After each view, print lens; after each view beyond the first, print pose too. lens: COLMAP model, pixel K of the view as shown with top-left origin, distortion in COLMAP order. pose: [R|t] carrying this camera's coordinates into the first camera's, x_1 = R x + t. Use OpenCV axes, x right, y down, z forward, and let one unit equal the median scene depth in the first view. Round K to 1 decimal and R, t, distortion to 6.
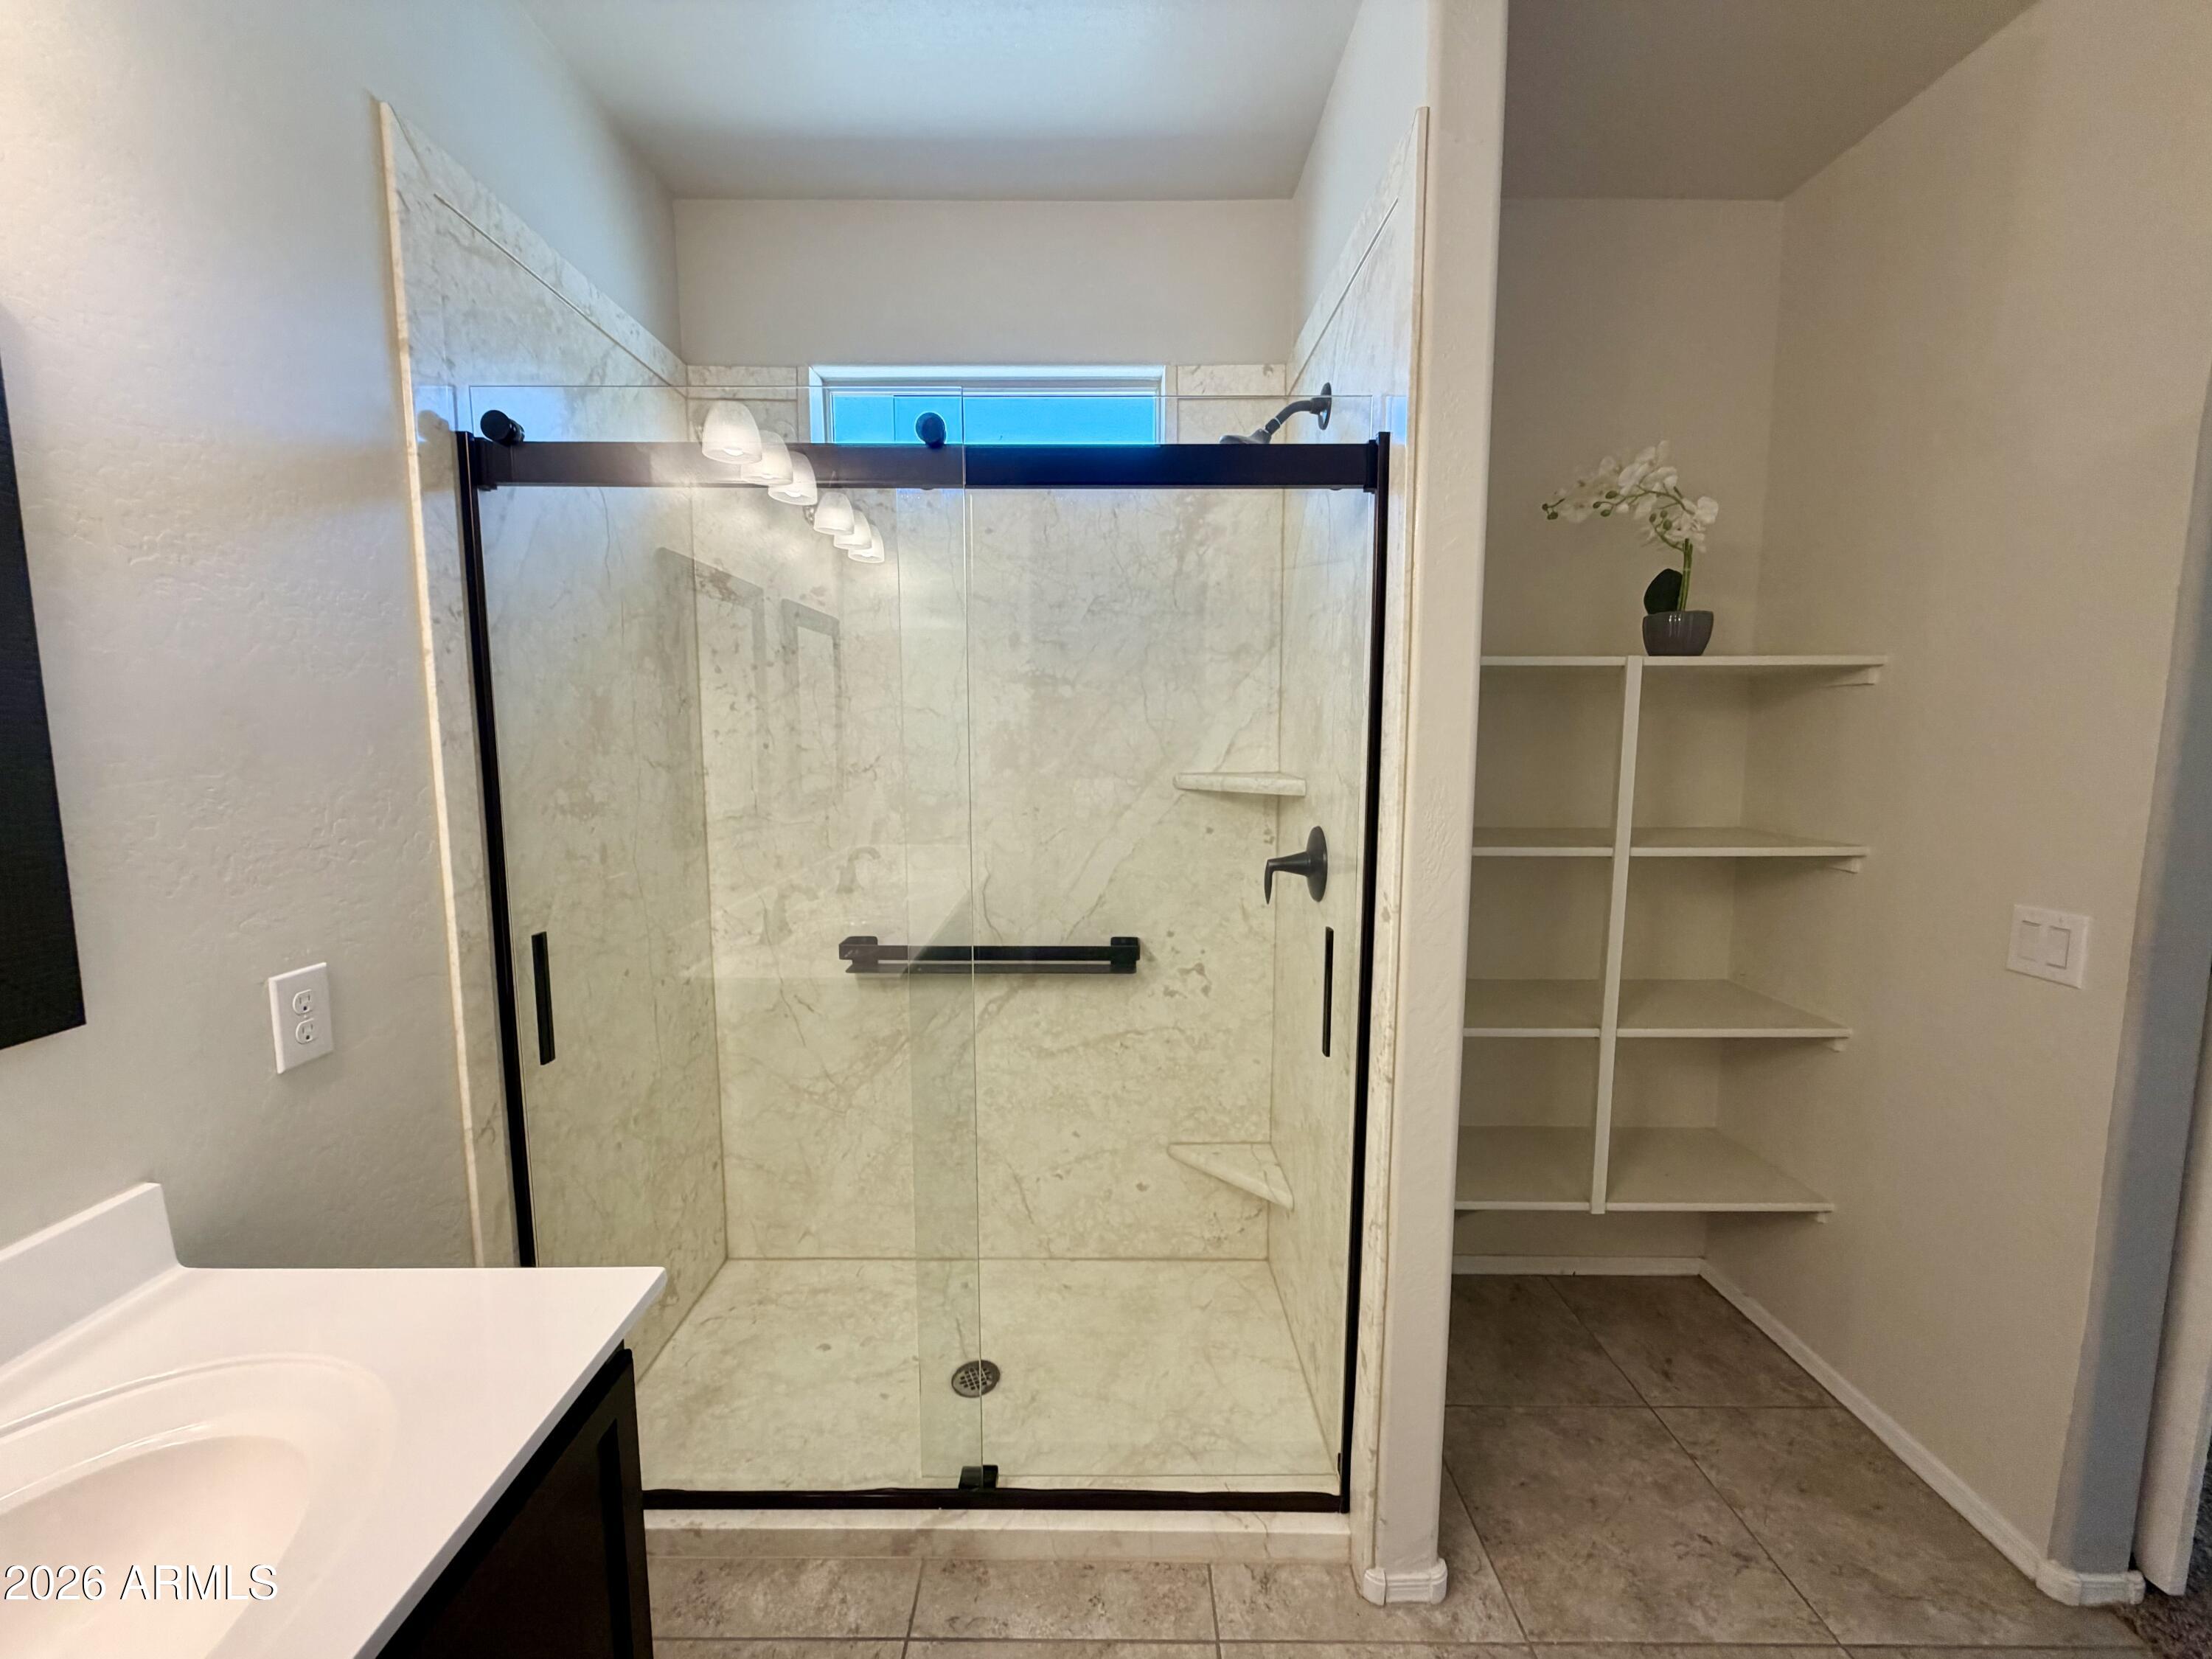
lens RADIAL K [[880.7, 0, 1105.1], [0, 880.7, 829.7], [0, 0, 1]] dist [0.001220, -0.001180]
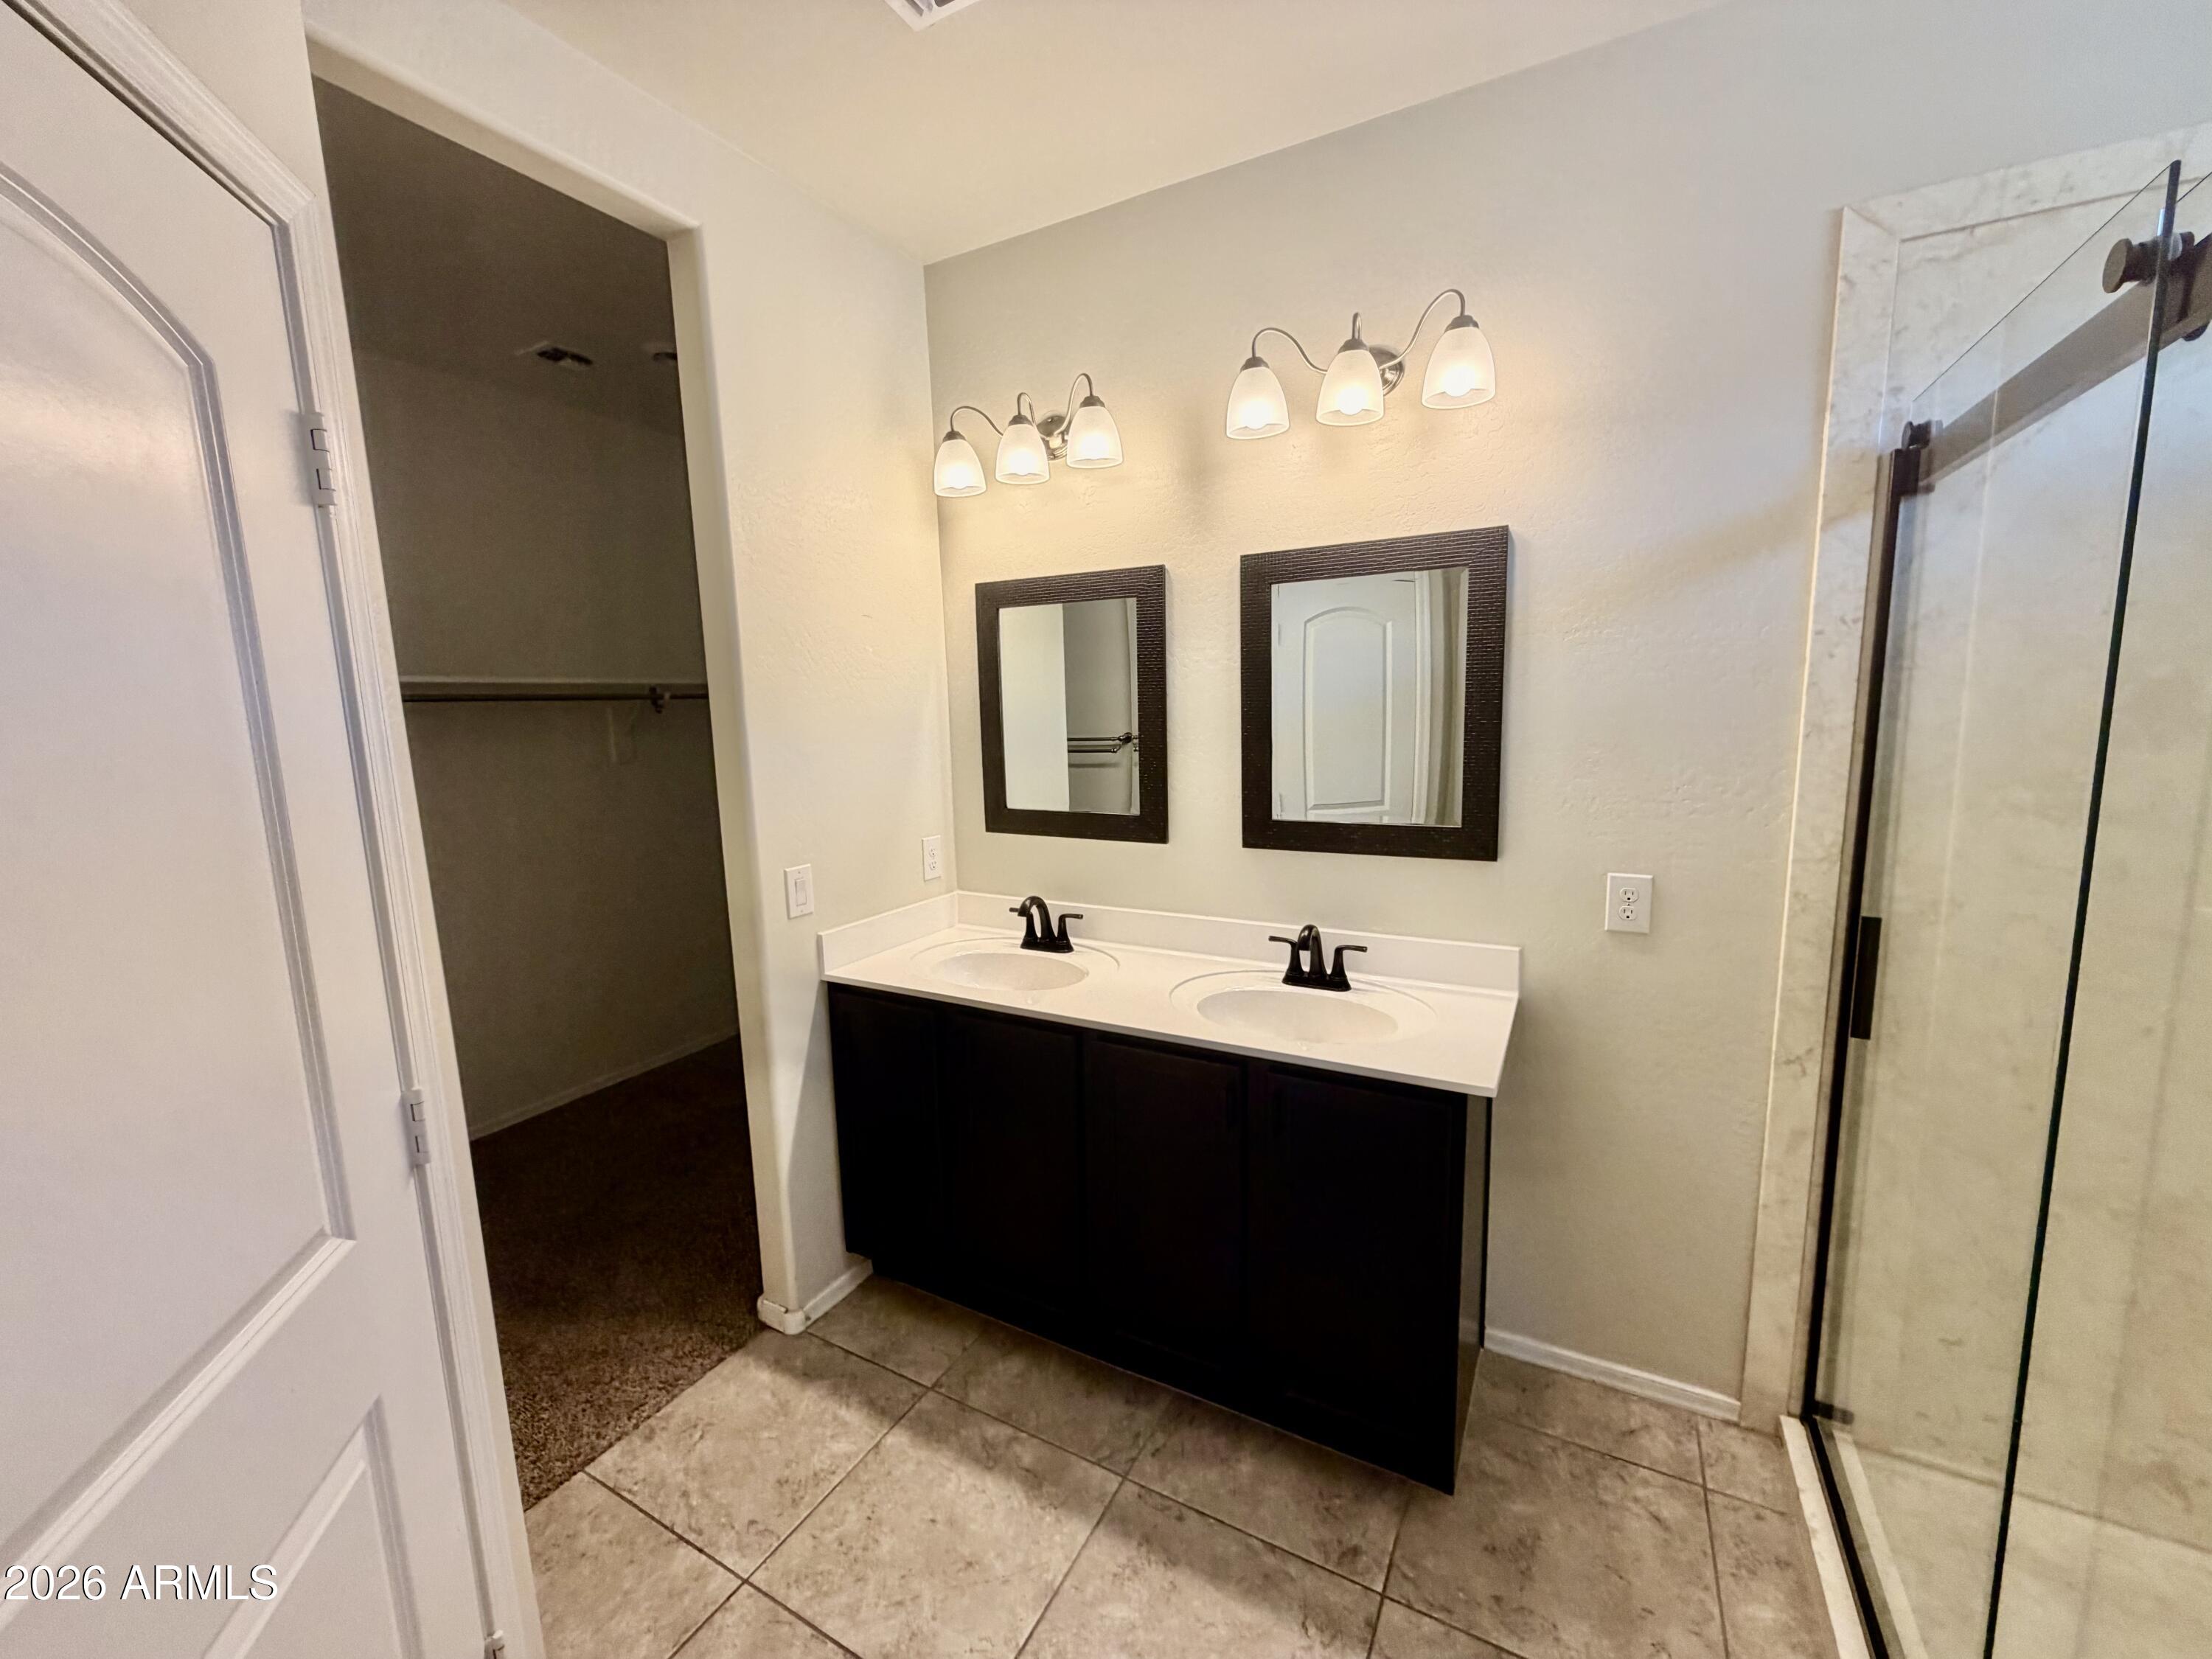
lens RADIAL K [[880.7, 0, 1110.9], [0, 880.7, 831.2], [0, 0, 1]] dist [0.001220, -0.001180]
pose [[-0.473631, 0.135410, -0.870252, 0.726443], [-0.074811, 0.978353, 0.192945, -0.123783], [0.877540, 0.156489, -0.453248, 0.695432]]
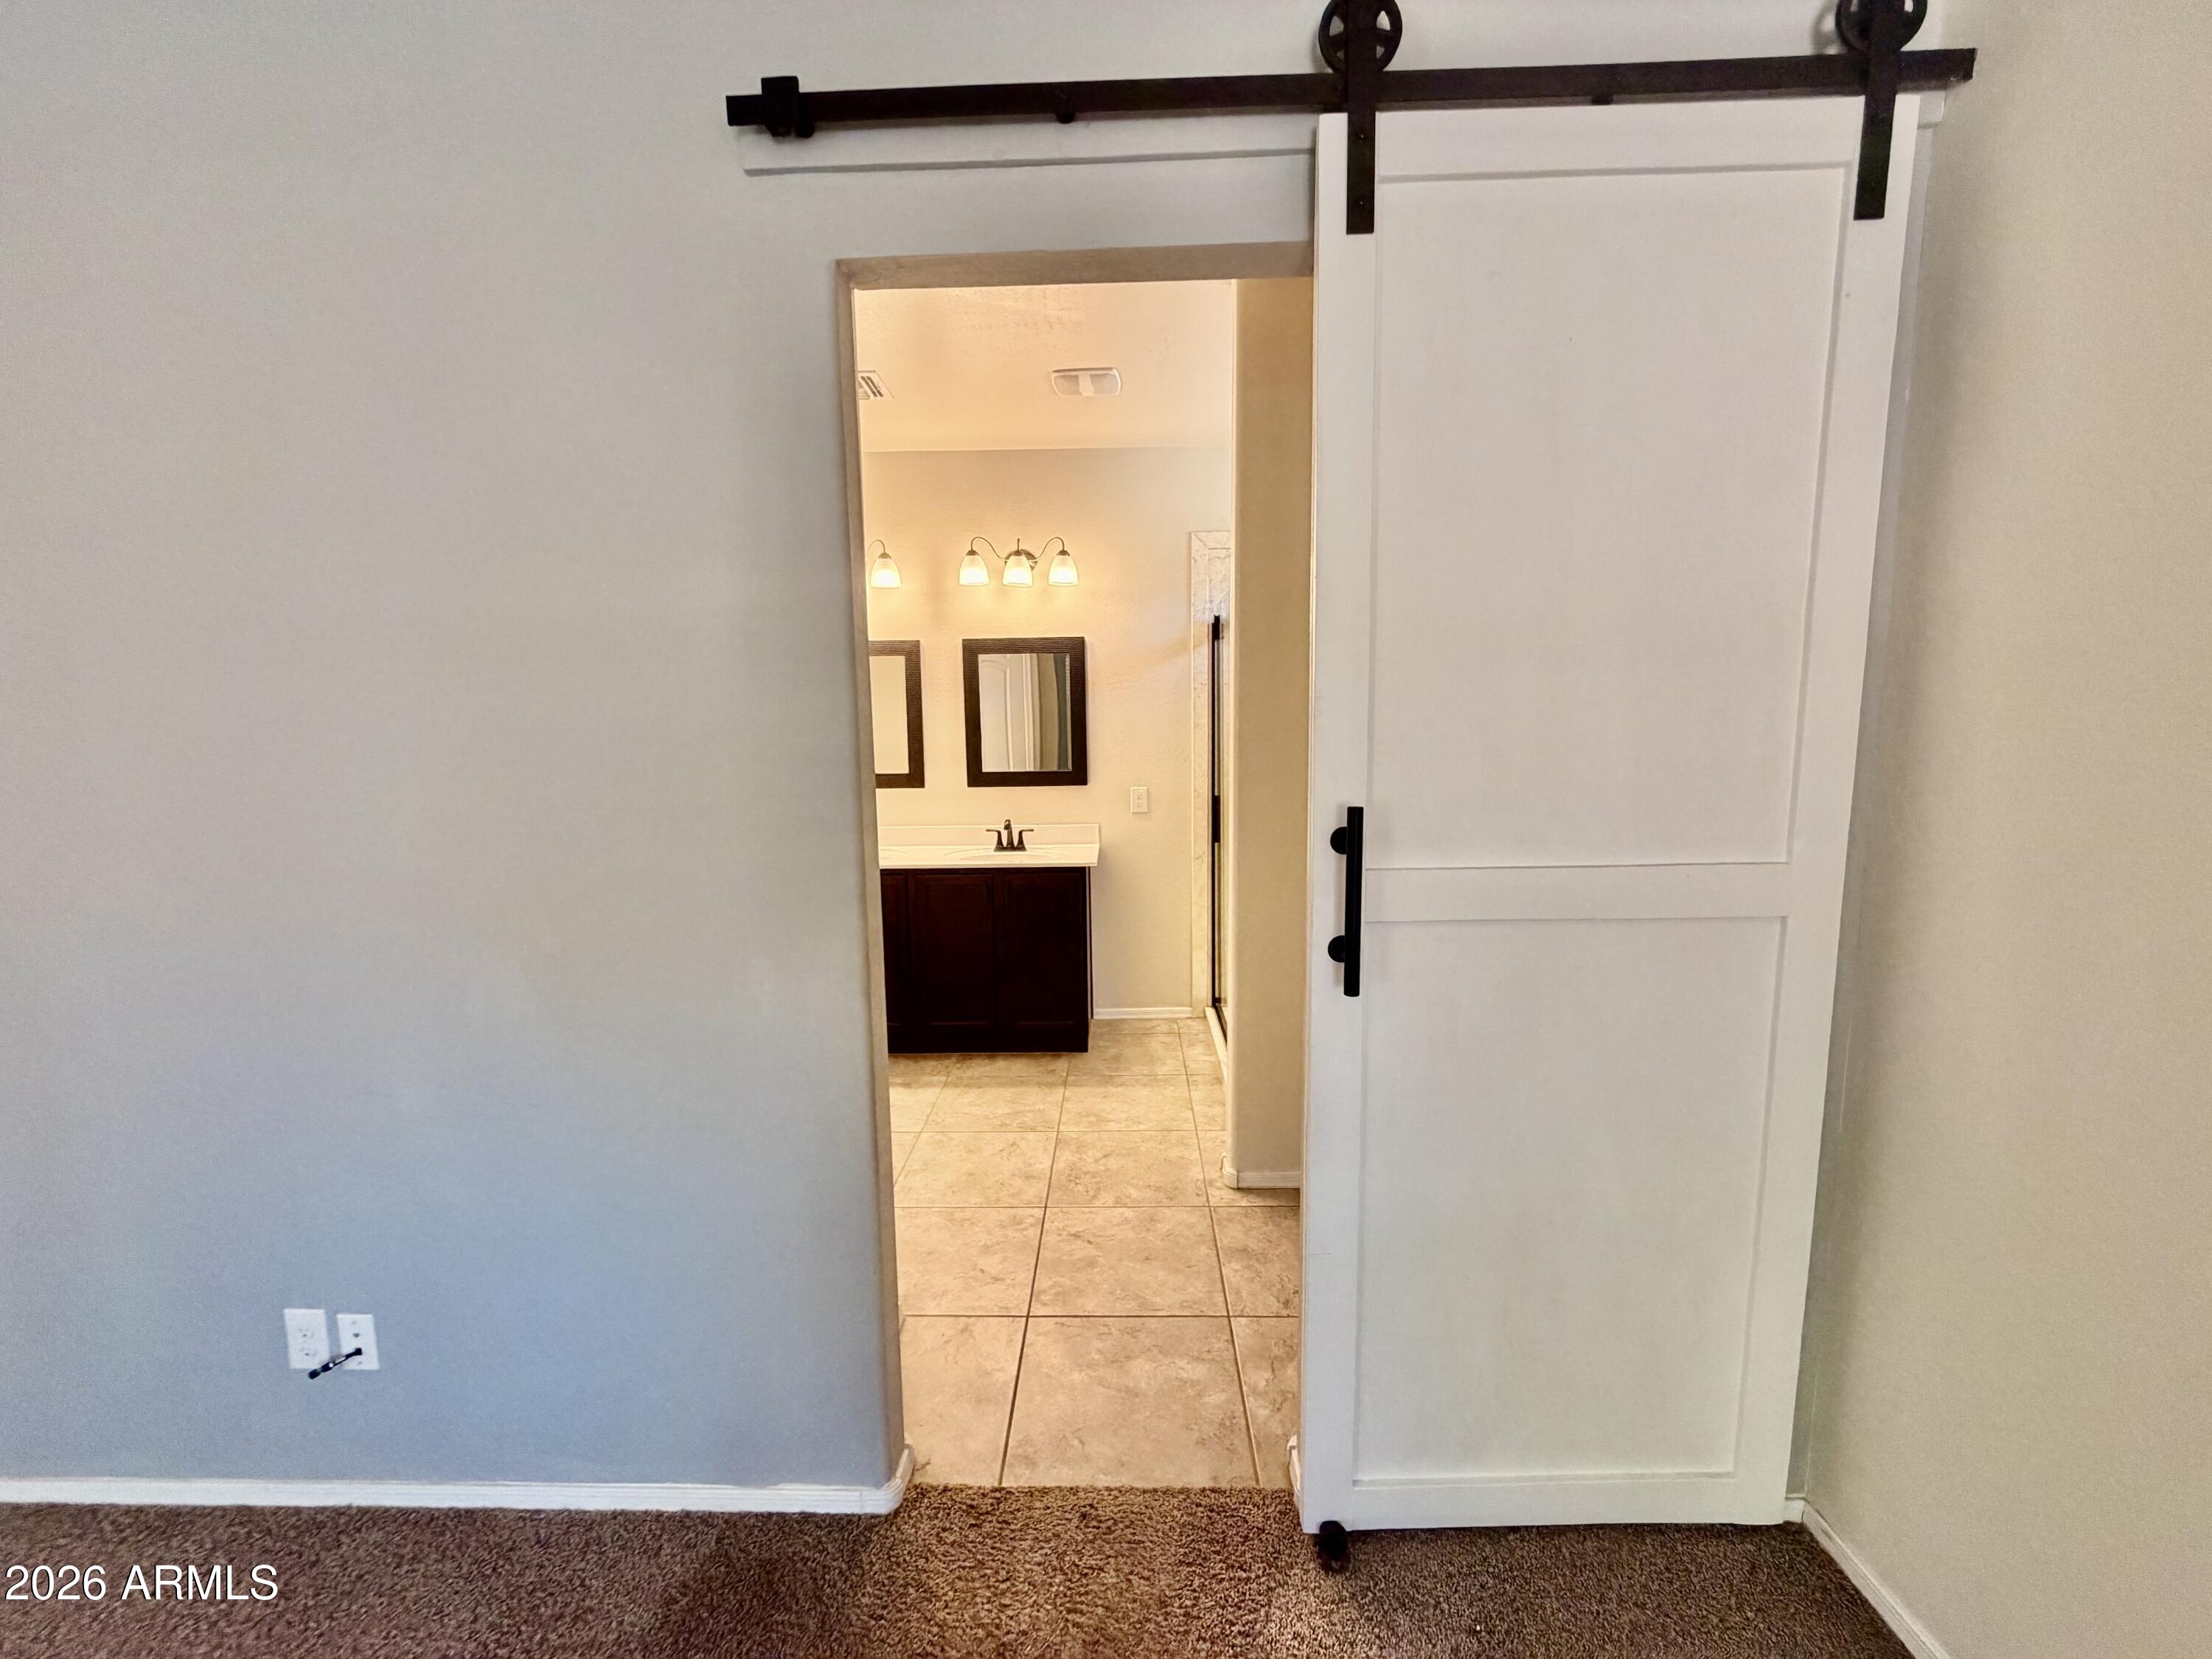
lens RADIAL K [[880.7, 0, 1110.2], [0, 880.7, 845.6], [0, 0, 1]] dist [0.001220, -0.001180]
pose [[-0.007412, 0.148522, -0.988881, 2.253346], [-0.099415, 0.983900, 0.148519, -0.113506], [0.995018, 0.099411, 0.007473, 0.686667]]
